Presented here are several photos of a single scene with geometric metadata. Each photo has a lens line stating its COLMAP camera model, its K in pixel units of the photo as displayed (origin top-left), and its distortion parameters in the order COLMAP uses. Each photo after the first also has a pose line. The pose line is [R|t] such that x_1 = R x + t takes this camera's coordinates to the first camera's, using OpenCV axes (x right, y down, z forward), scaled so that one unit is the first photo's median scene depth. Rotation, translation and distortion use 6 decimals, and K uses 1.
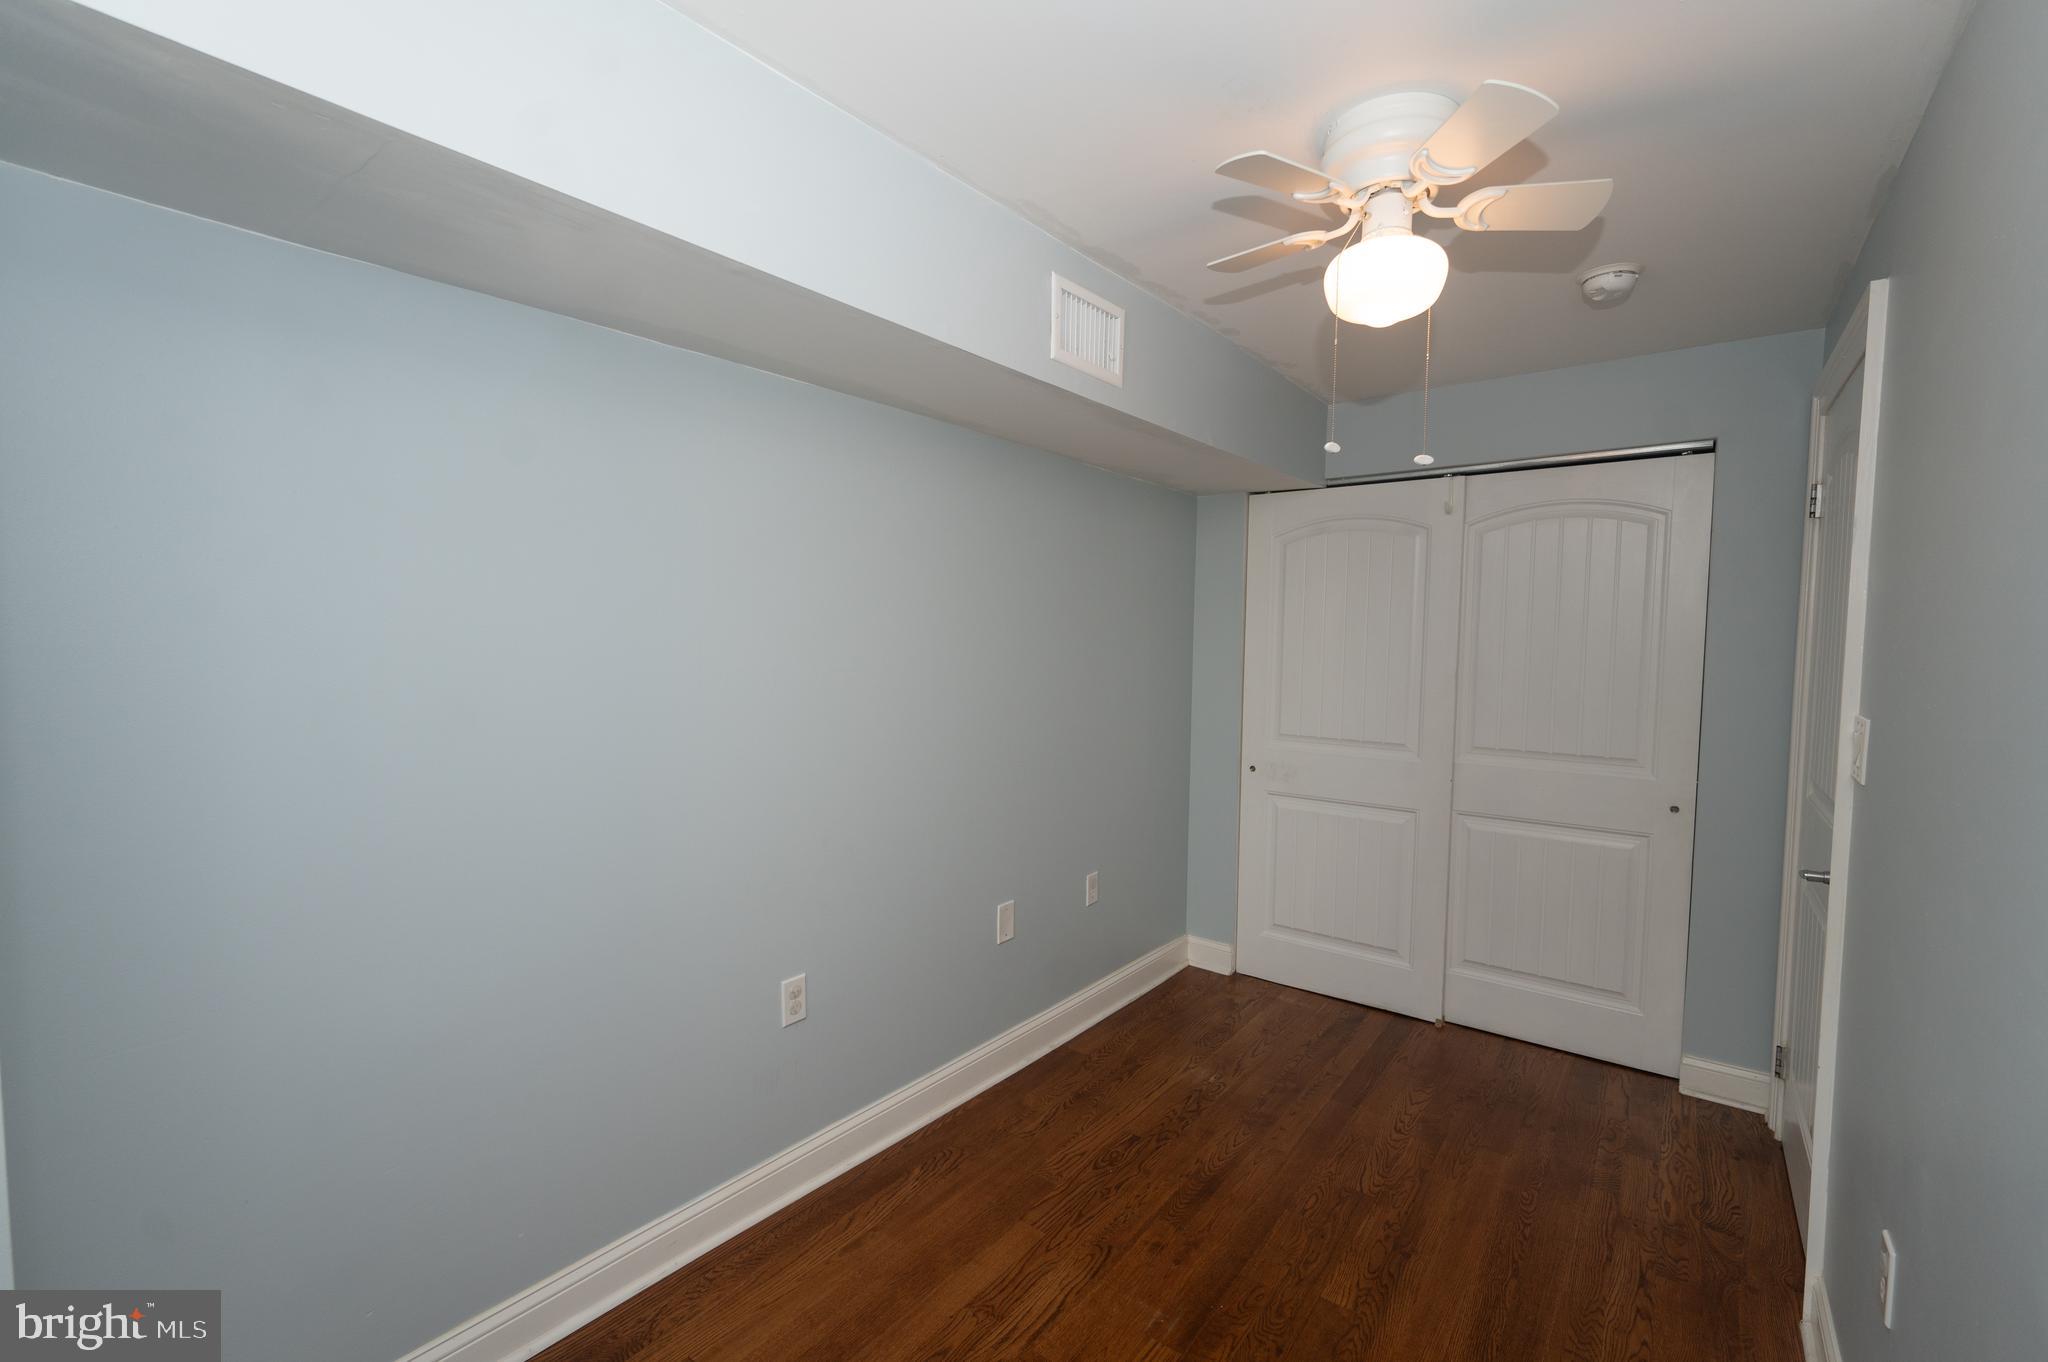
lens RADIAL K [[873.1, 0, 1036.6], [0, 873.1, 687.6], [0, 0, 1]] dist [-0.001155, -0.000448]
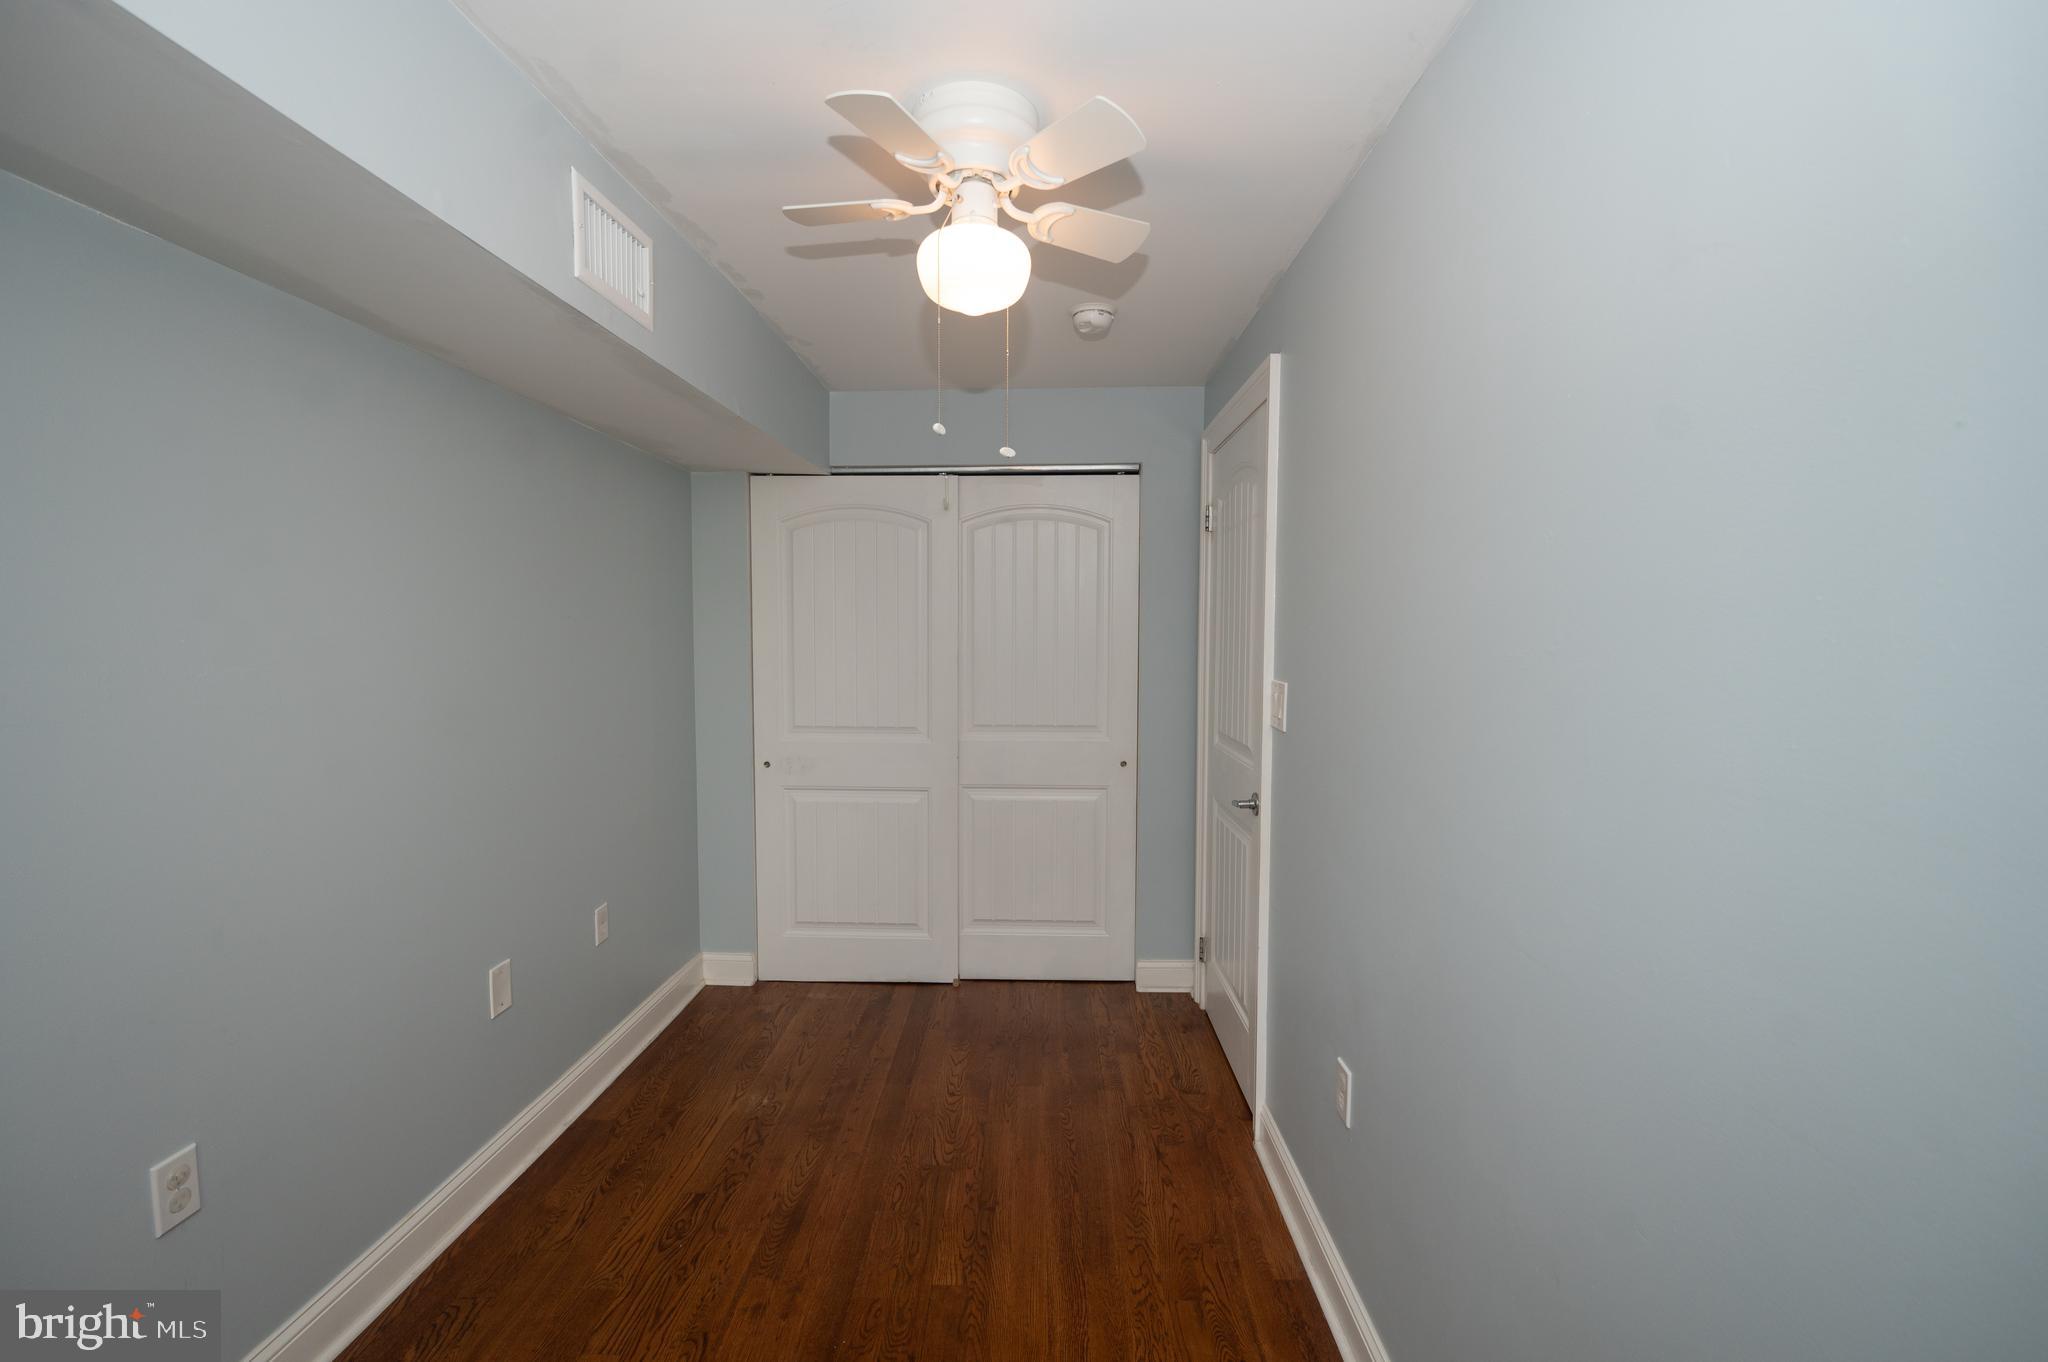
lens RADIAL K [[873.1, 0, 1036.6], [0, 873.1, 687.6], [0, 0, 1]] dist [-0.001155, -0.000448]
pose [[0.817804, -0.047234, 0.573556, -0.086340], [0.040932, 0.998876, 0.023897, -0.002695], [-0.574040, 0.003934, 0.818818, 0.081389]]
